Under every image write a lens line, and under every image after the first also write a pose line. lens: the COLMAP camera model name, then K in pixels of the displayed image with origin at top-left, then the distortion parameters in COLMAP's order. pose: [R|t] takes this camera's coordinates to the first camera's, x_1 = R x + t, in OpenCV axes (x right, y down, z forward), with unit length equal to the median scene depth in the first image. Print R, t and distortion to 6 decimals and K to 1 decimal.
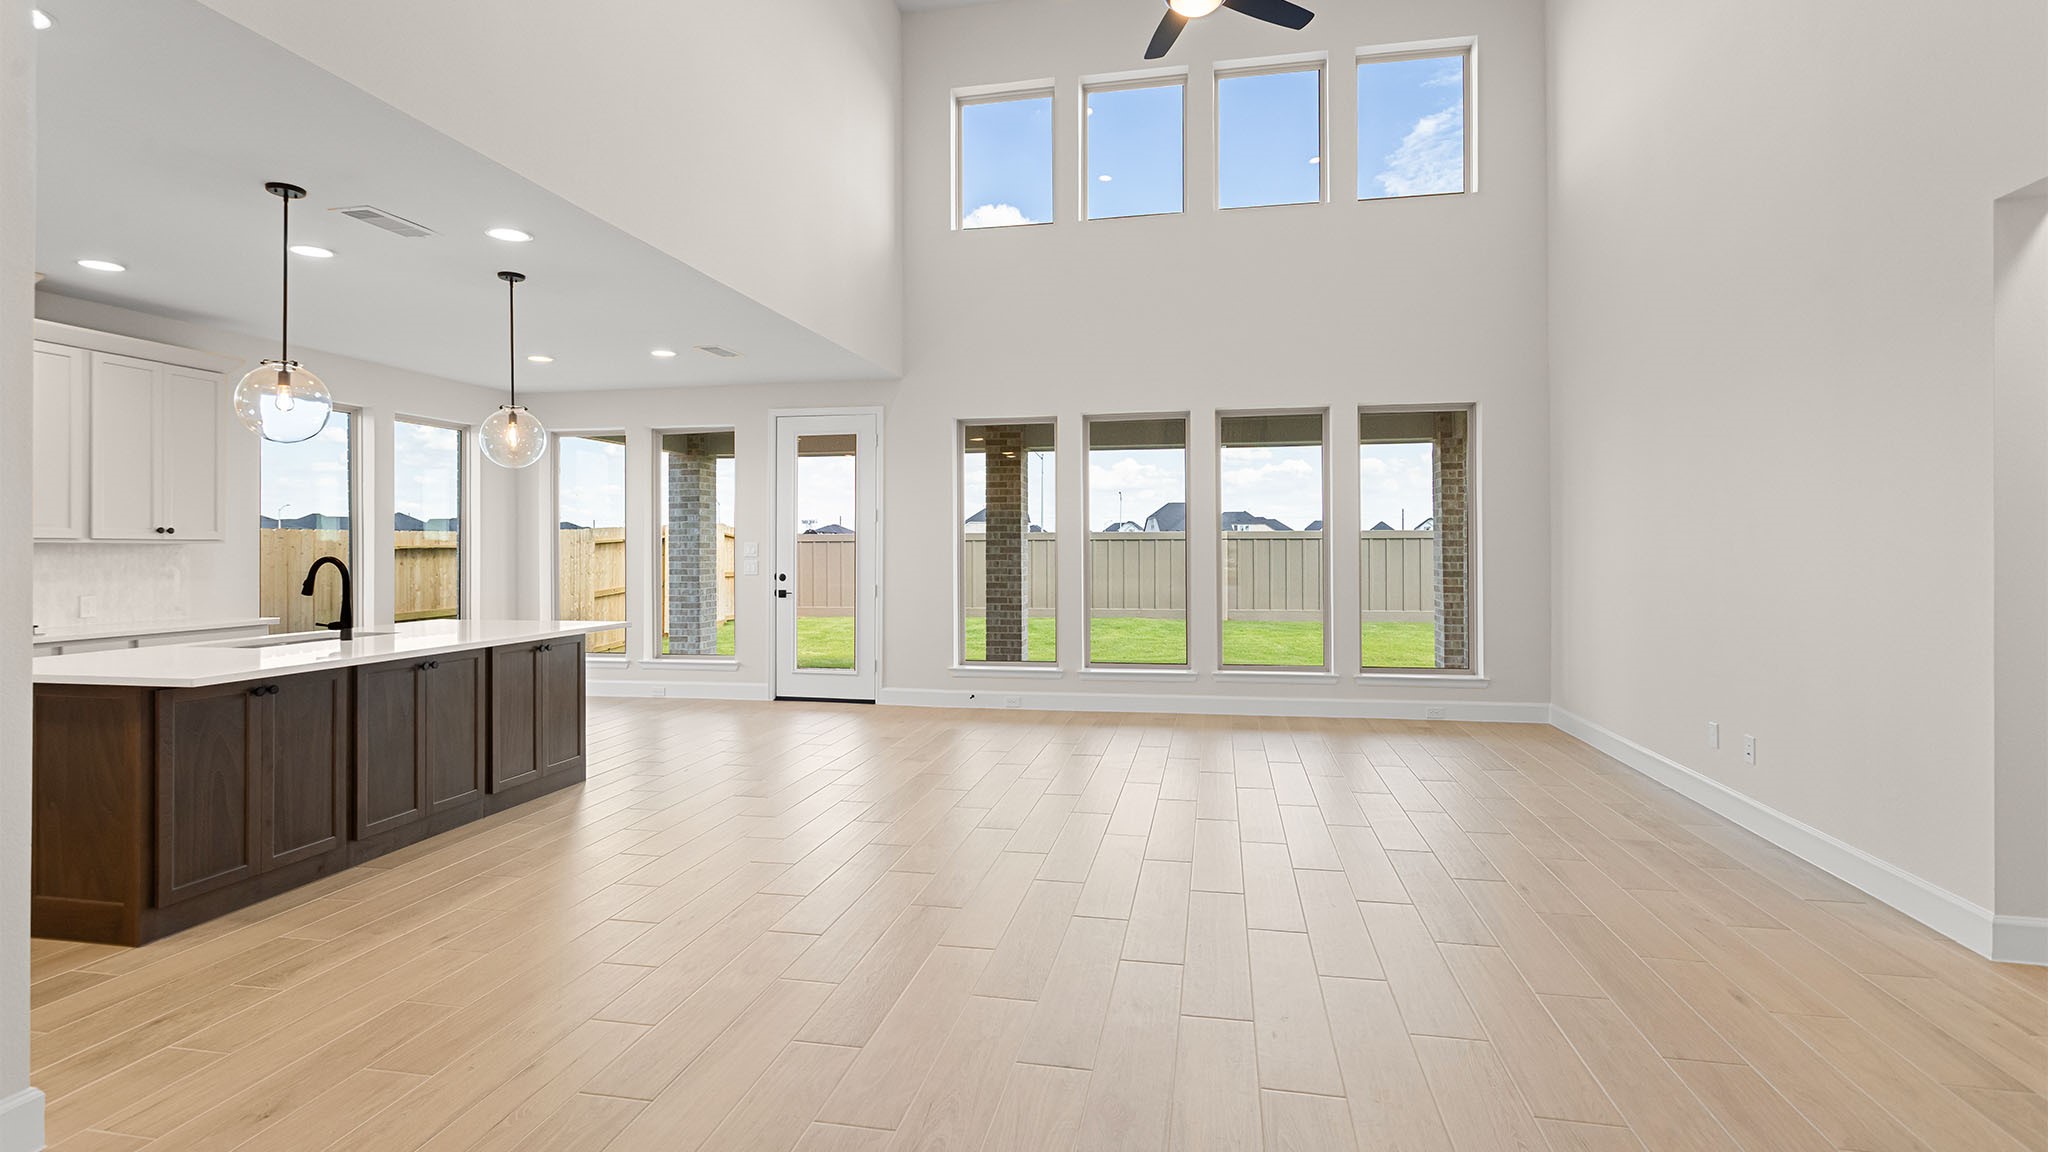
lens RADIAL K [[962.7, 0, 1036.5], [0, 962.7, 558.1], [0, 0, 1]] dist [0.002623, 0.000277]
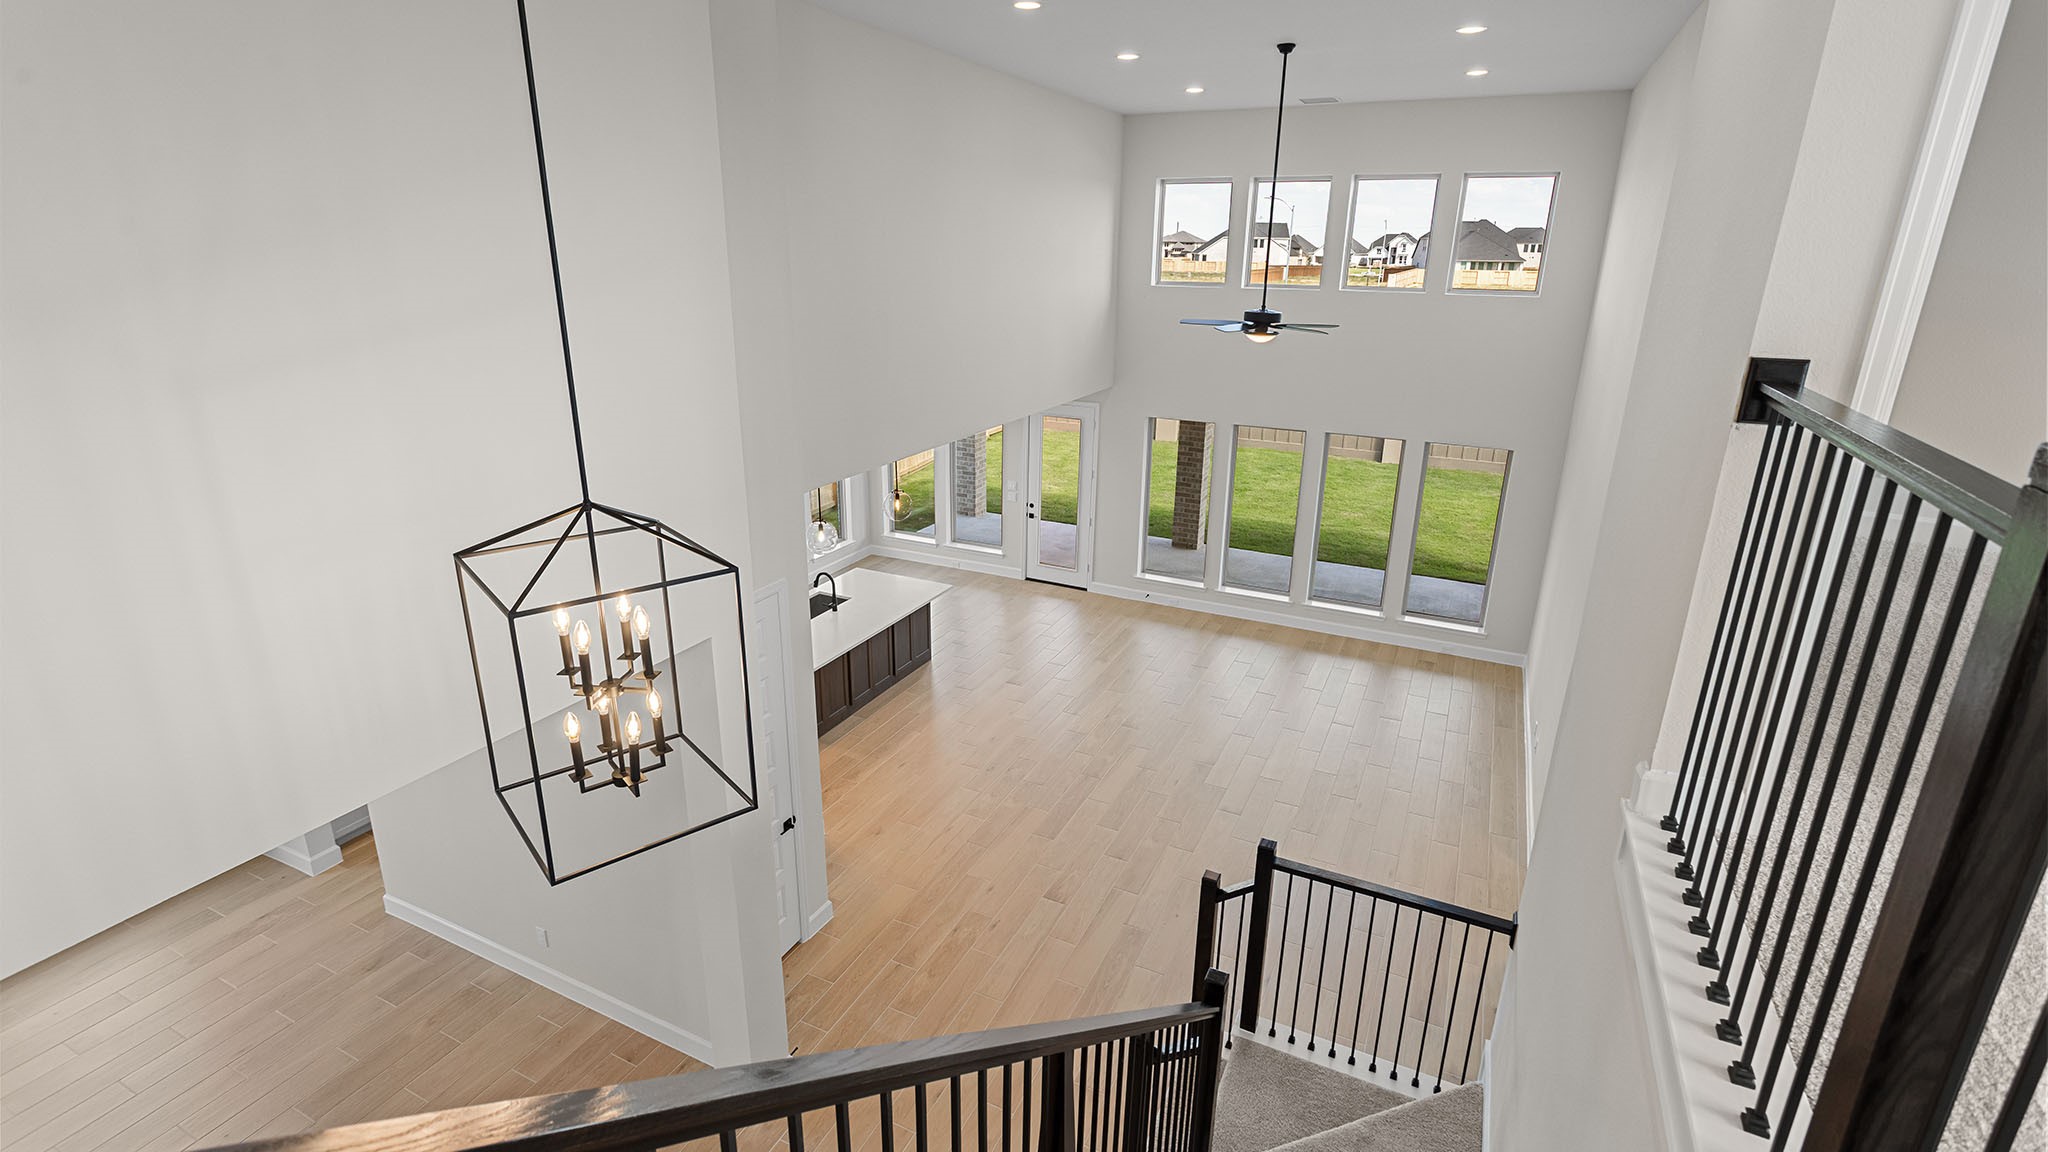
lens RADIAL K [[962.7, 0, 1018.1], [0, 962.7, 565.3], [0, 0, 1]] dist [0.002623, 0.000277]
pose [[0.962868, 0.097154, -0.251887, 0.121088], [-0.014290, 0.950037, 0.311809, -0.392834], [0.269595, -0.296632, 0.916148, -0.477467]]
